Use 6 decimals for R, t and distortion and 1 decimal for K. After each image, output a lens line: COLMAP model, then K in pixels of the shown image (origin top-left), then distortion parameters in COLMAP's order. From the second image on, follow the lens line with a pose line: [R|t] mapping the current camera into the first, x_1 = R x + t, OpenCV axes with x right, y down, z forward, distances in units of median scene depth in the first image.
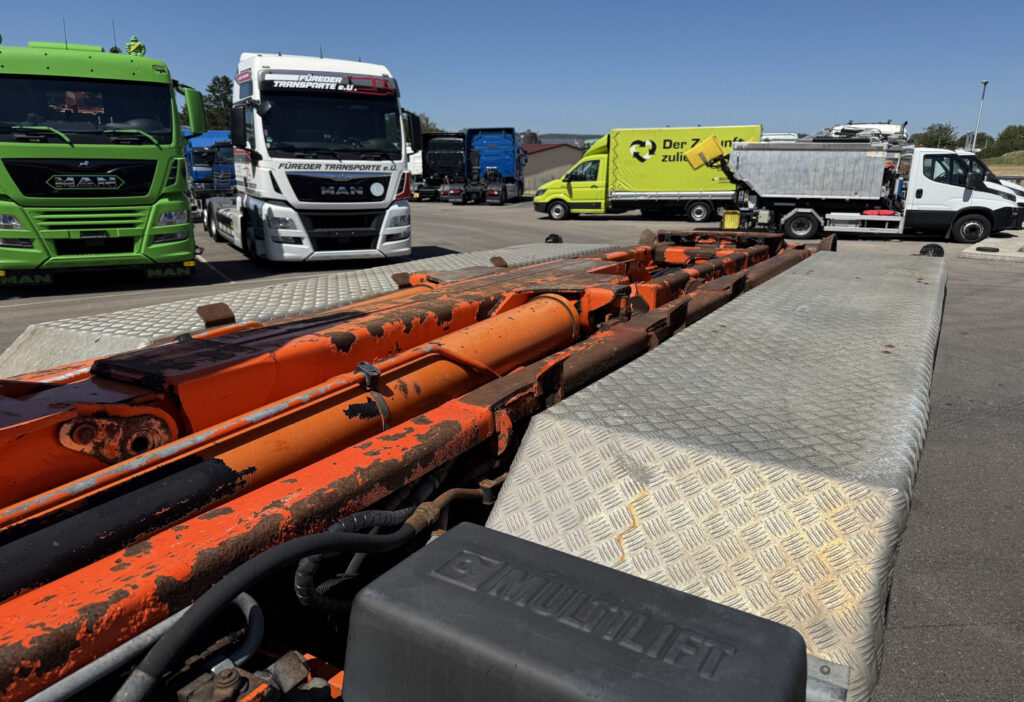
lens RADIAL K [[720.6, 0, 511.2], [0, 720.6, 380.2], [0, 0, 1]] dist [0.023136, -0.029427]
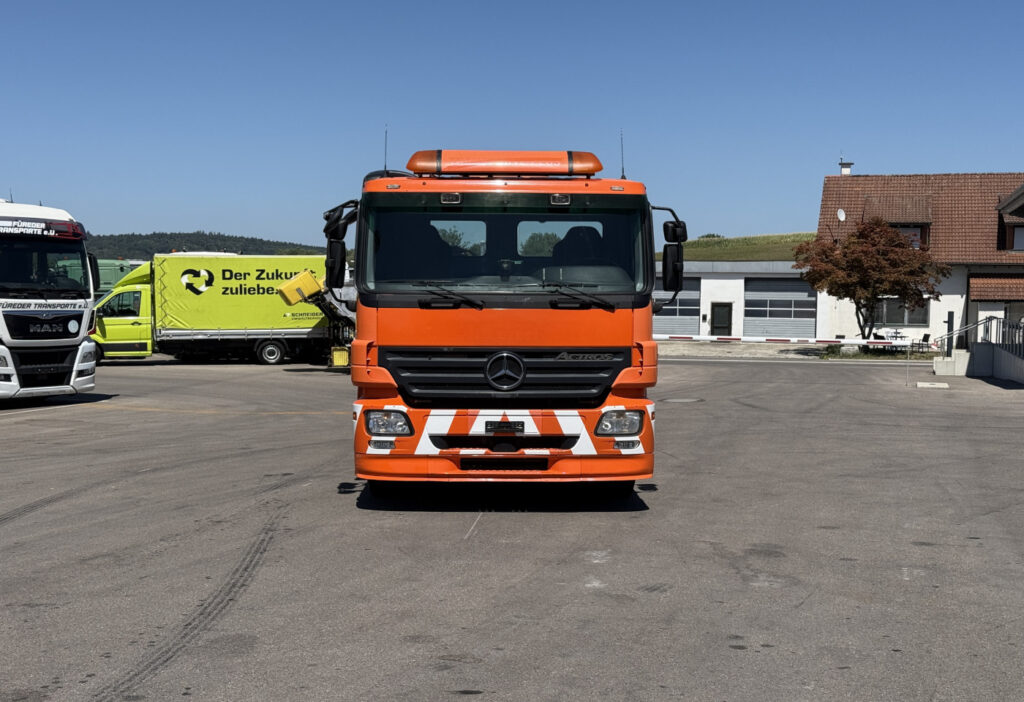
lens RADIAL K [[1388.6, 0, 492.8], [0, 1388.6, 374.0], [0, 0, 1]] dist [0.109788, 0.000000]
pose [[0.847236, -0.028454, 0.530455, -0.716842], [0.146762, 0.972237, -0.182255, 0.239153], [-0.510541, 0.232264, 0.827890, -0.891888]]
